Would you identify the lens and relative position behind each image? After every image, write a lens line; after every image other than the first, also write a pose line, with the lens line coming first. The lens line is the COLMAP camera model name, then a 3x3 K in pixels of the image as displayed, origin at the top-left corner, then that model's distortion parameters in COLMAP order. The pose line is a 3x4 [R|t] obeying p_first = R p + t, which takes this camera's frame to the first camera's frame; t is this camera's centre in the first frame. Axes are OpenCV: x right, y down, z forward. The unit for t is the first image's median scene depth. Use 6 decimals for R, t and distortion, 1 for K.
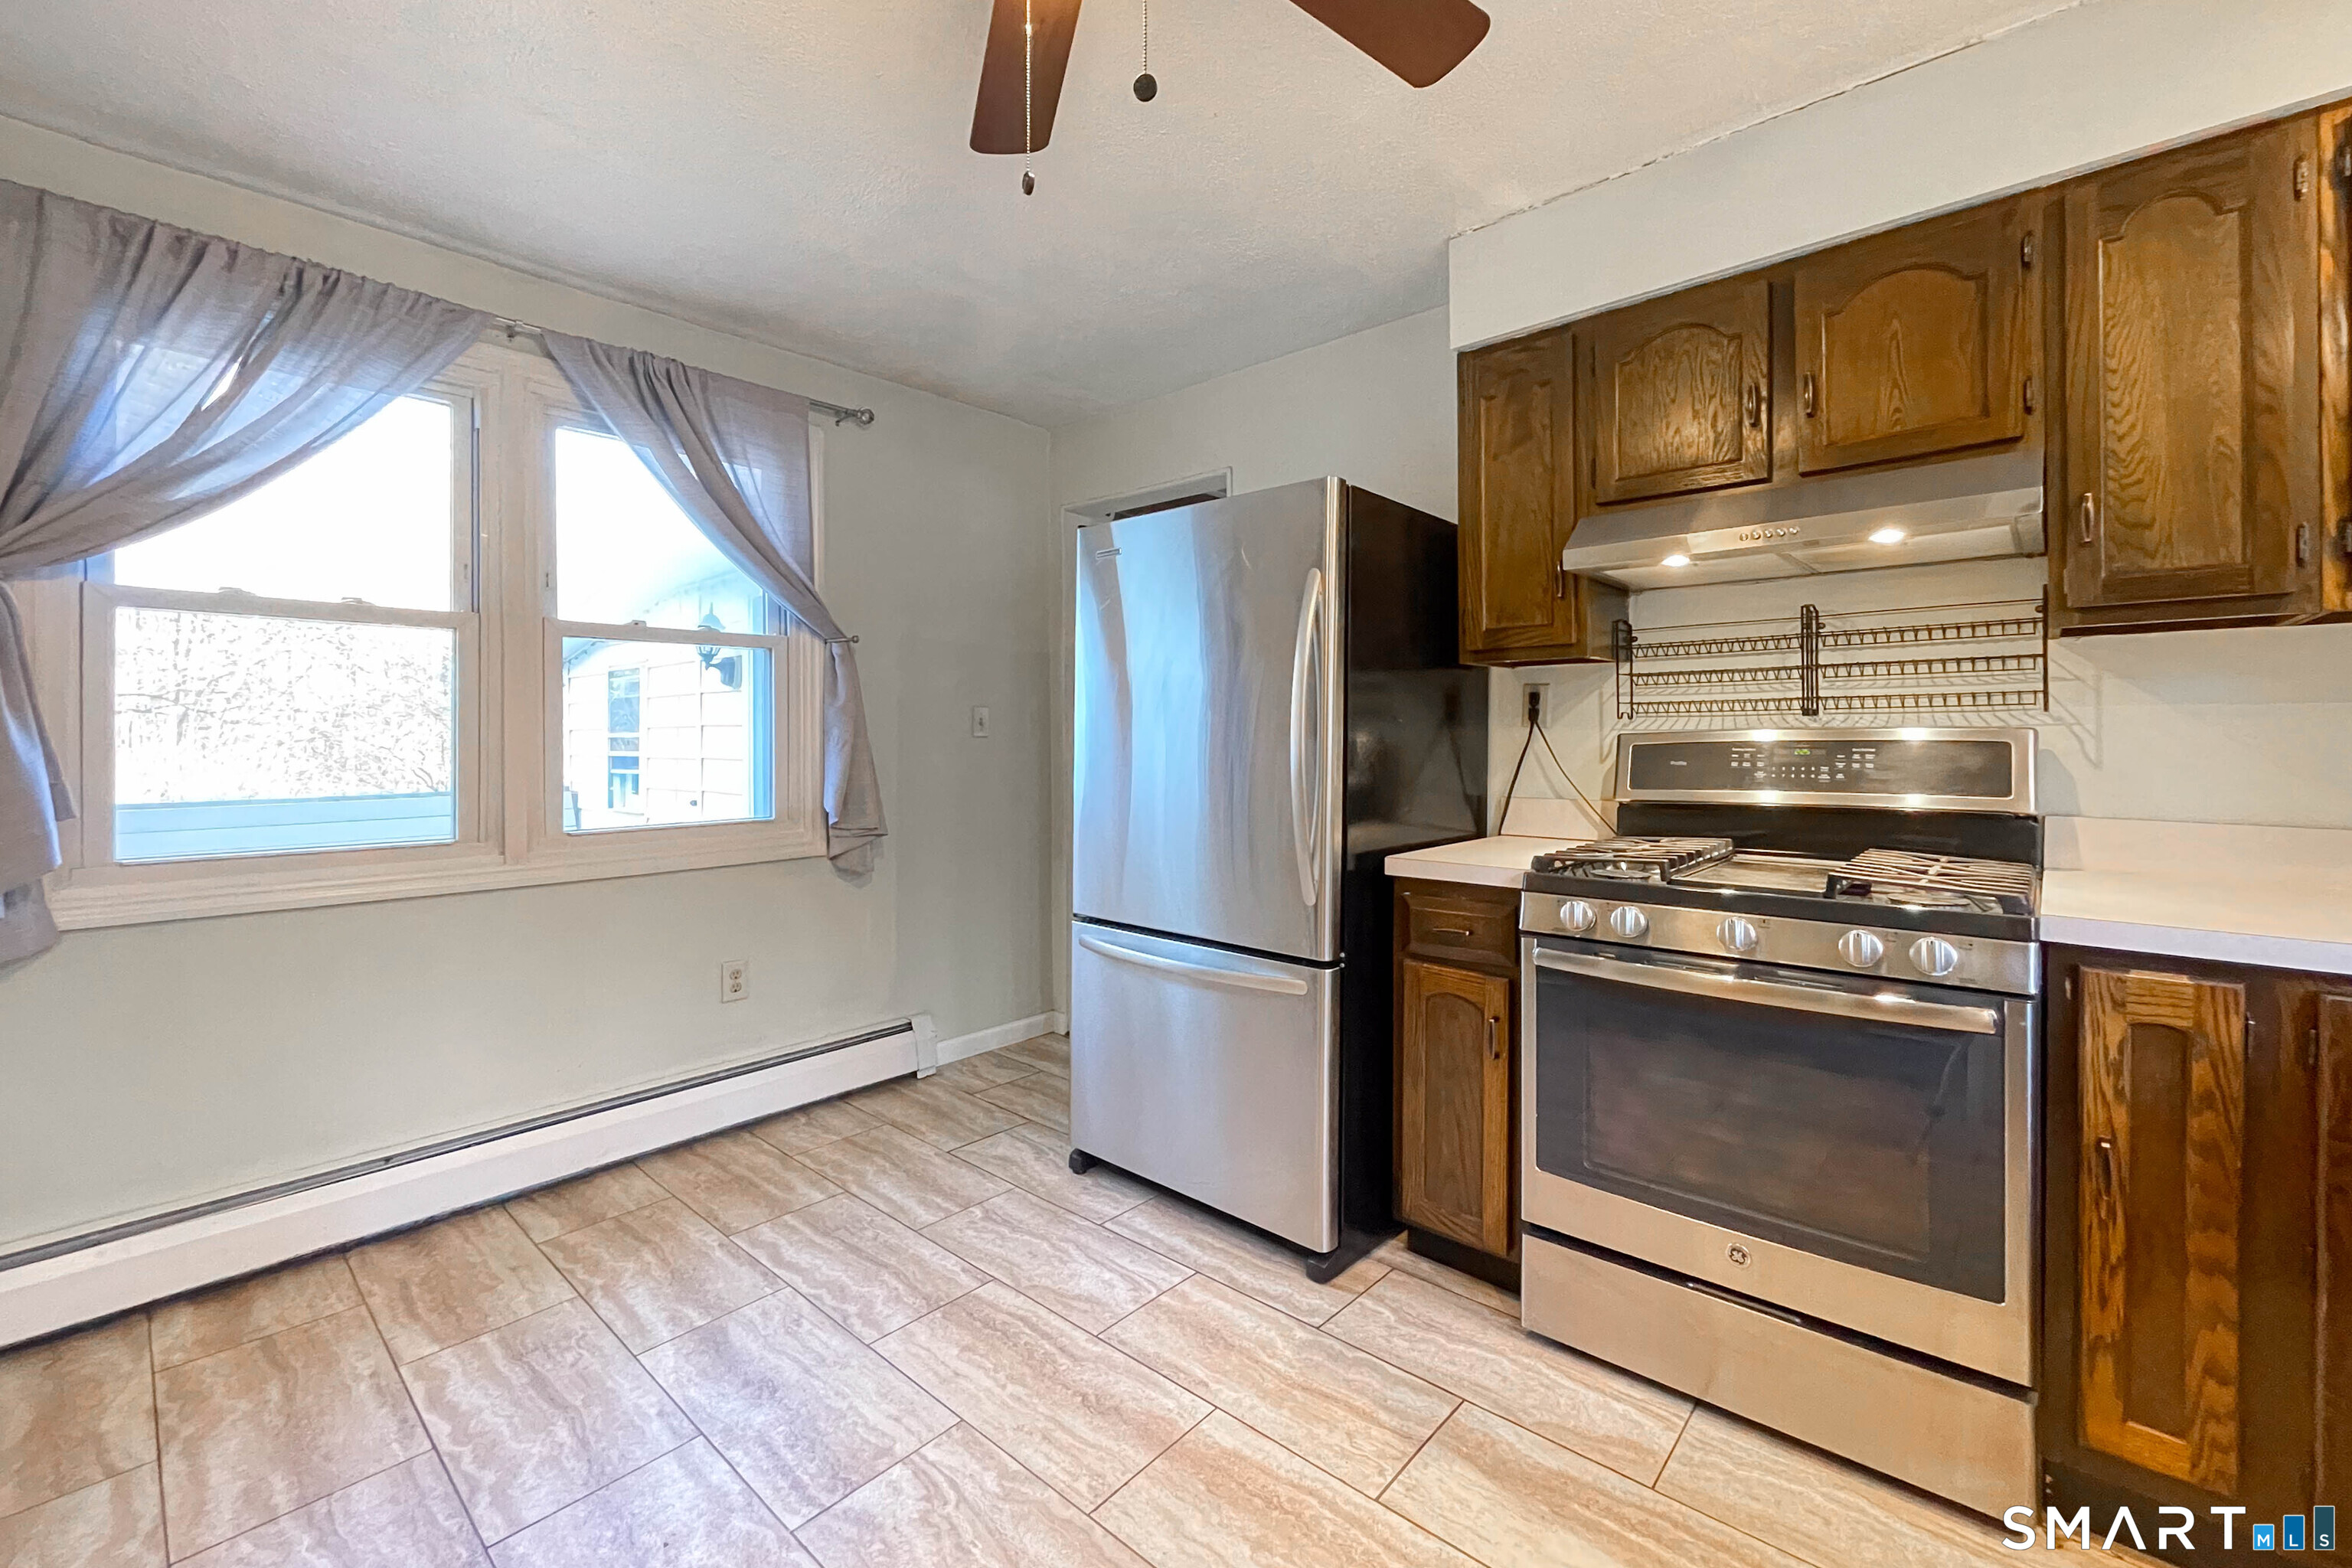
lens RADIAL K [[972.2, 0, 1153.7], [0, 972.2, 735.1], [0, 0, 1]] dist [-0.002468, -0.000074]
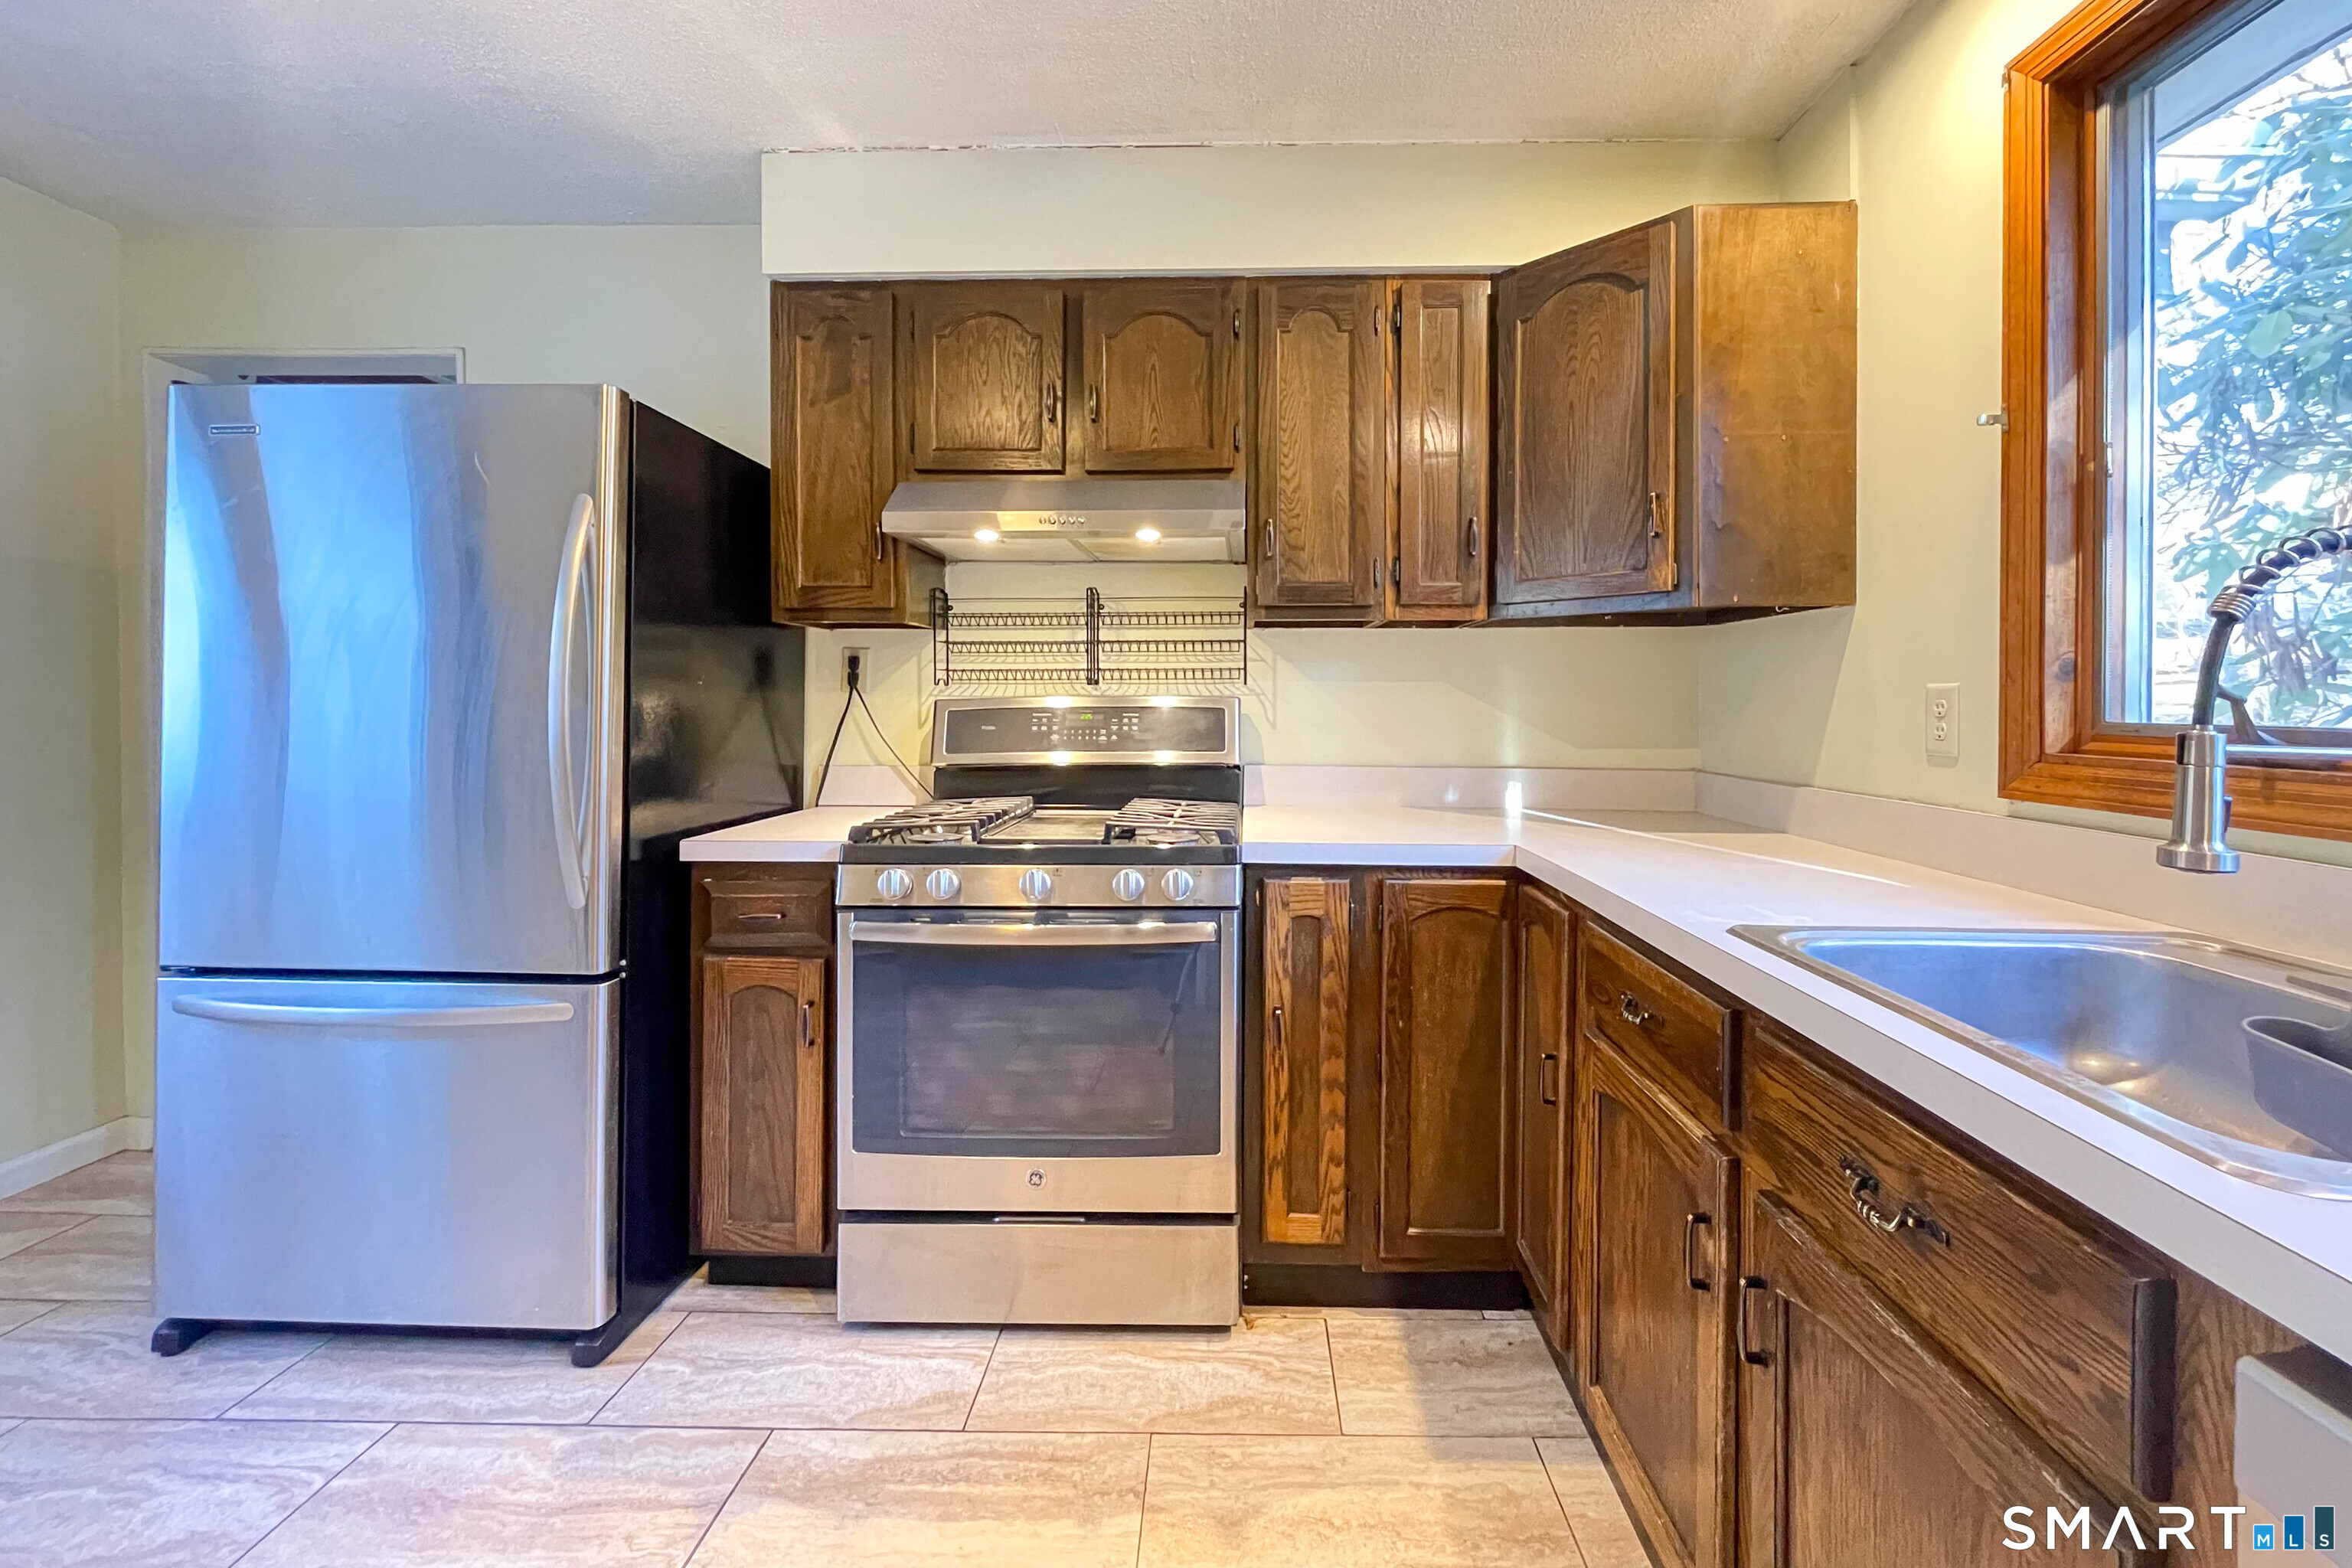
lens RADIAL K [[972.2, 0, 1215.2], [0, 972.2, 714.8], [0, 0, 1]] dist [-0.002468, -0.000074]
pose [[0.751056, -0.003211, 0.660231, 0.029531], [-0.005801, 0.999917, 0.011463, 0.001263], [-0.660213, -0.012440, 0.750975, 0.046422]]
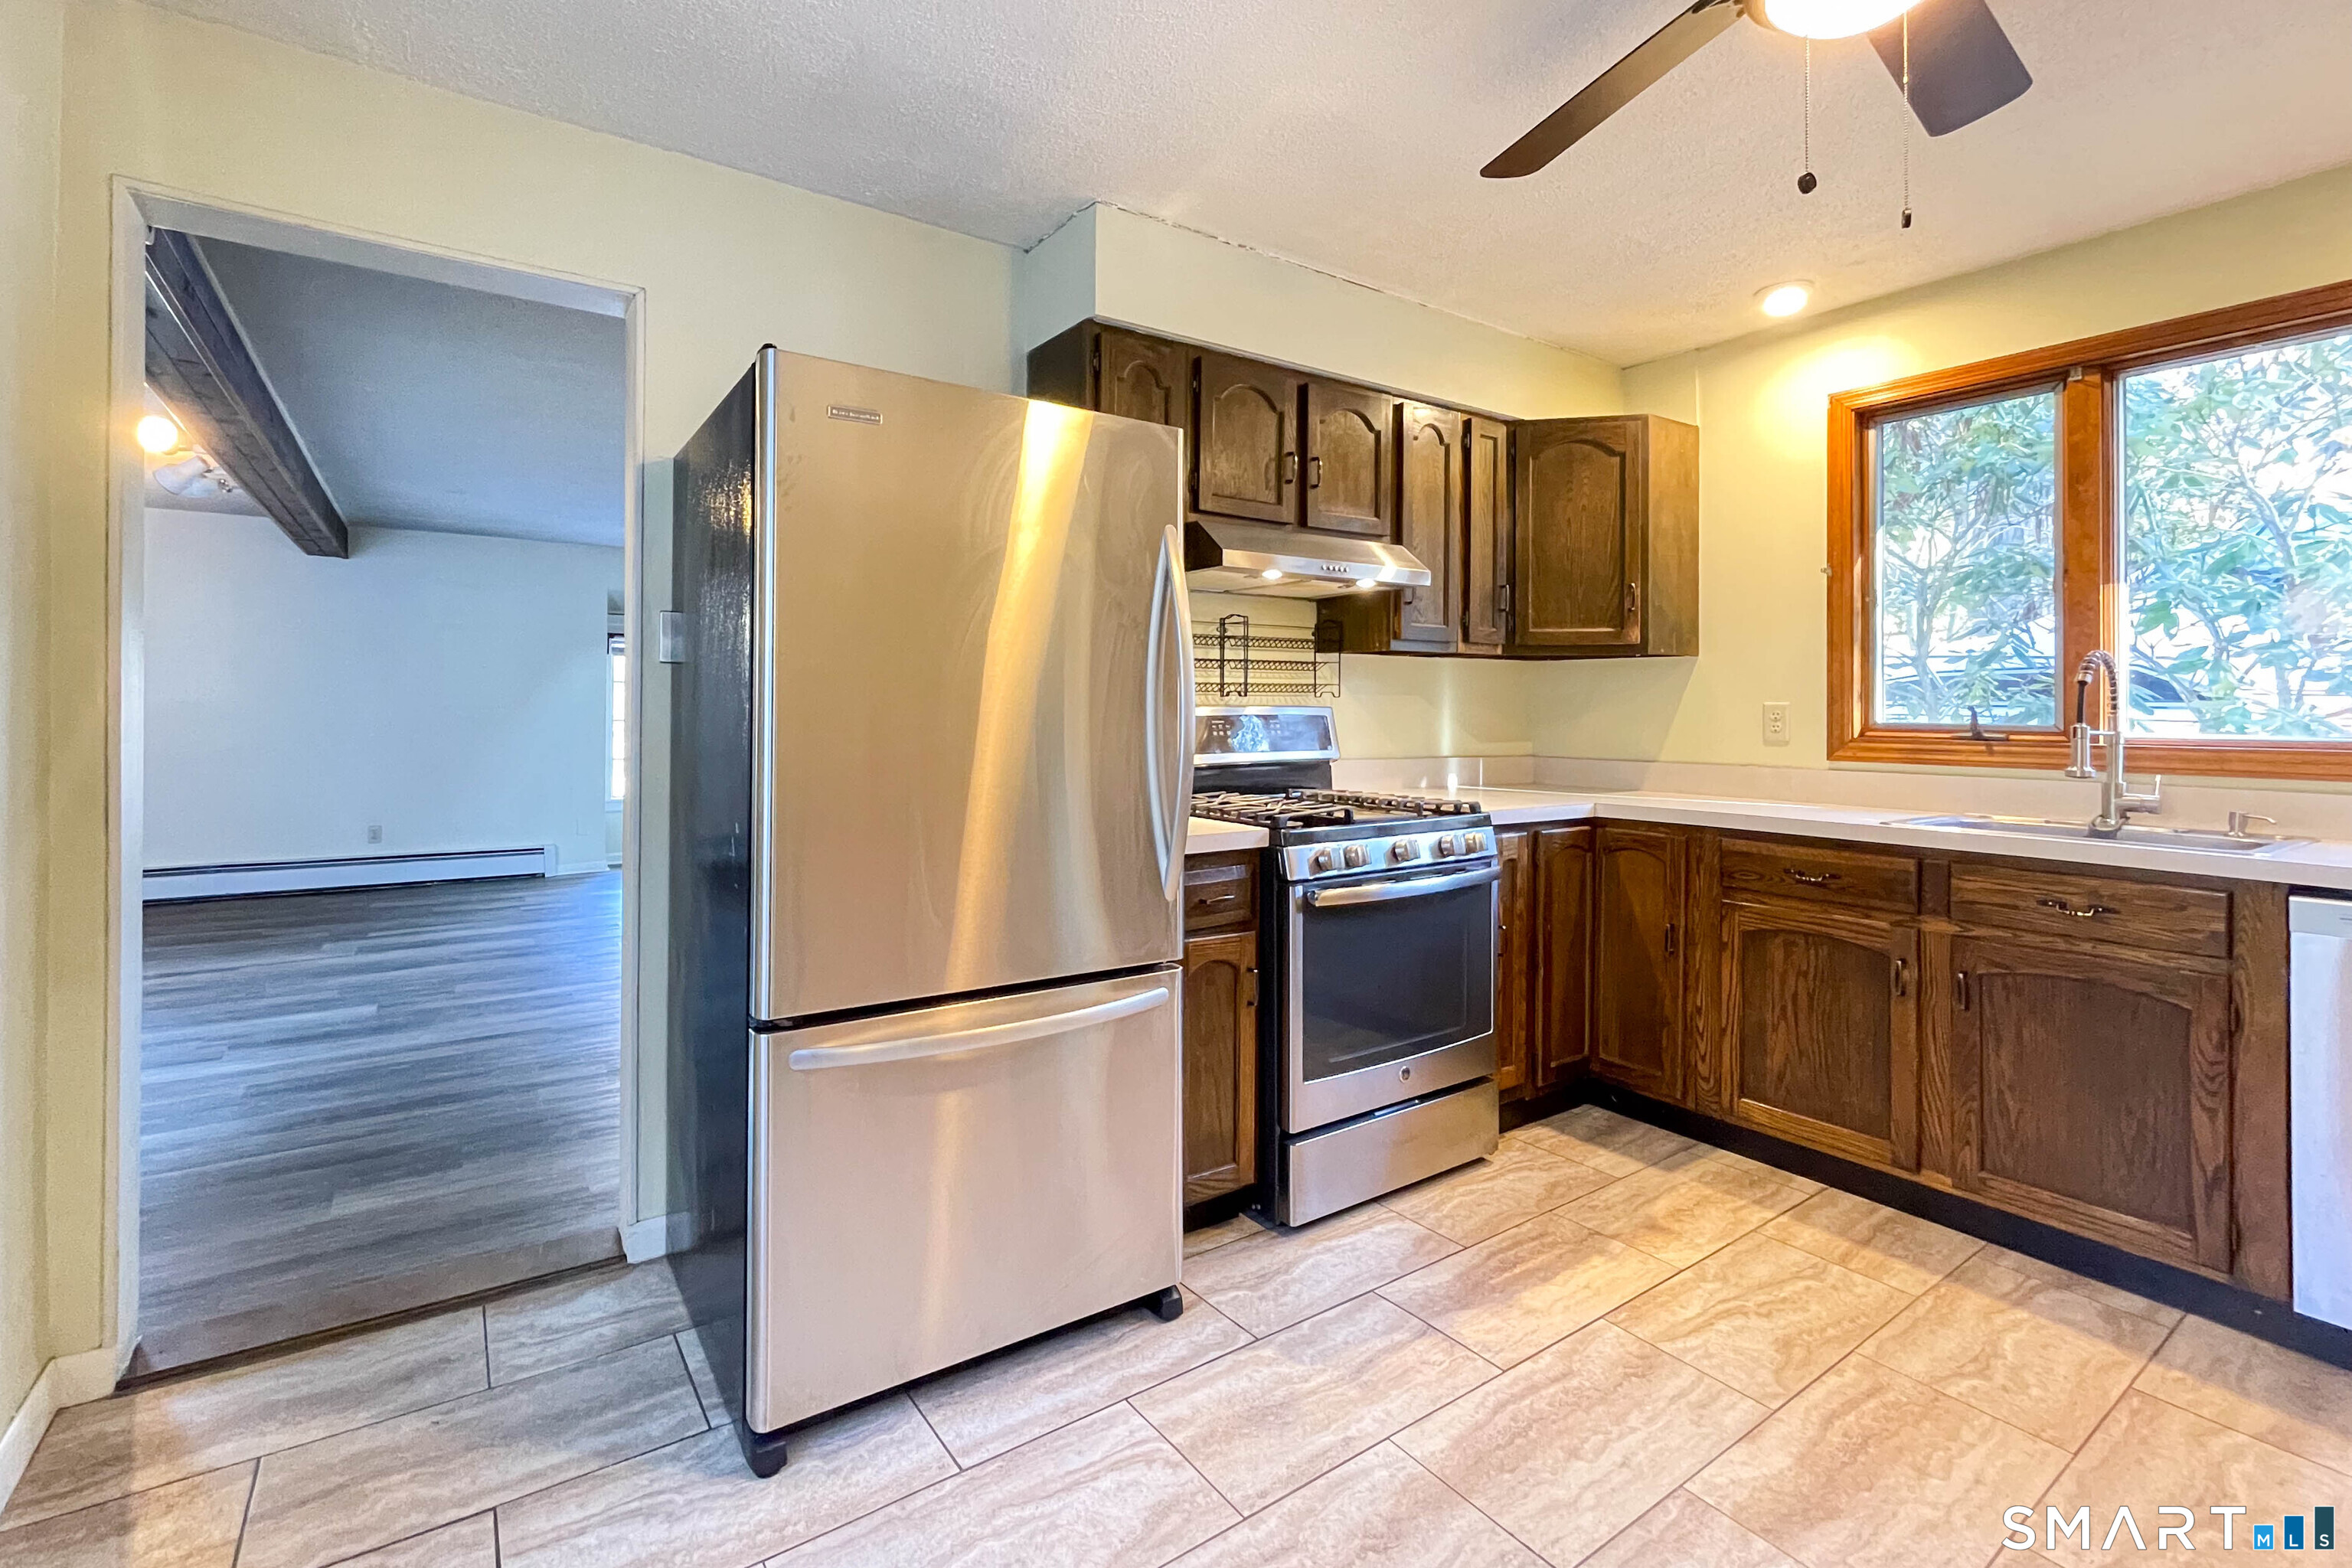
lens RADIAL K [[1023.5, 0, 1103.6], [0, 1023.5, 699.8], [0, 0, 1]] dist [-0.001008, -0.000458]
pose [[0.256938, 0.007519, 0.966399, -0.865938], [-0.006962, 0.999958, -0.005929, -0.006653], [-0.966403, -0.005205, 0.256979, 0.919888]]
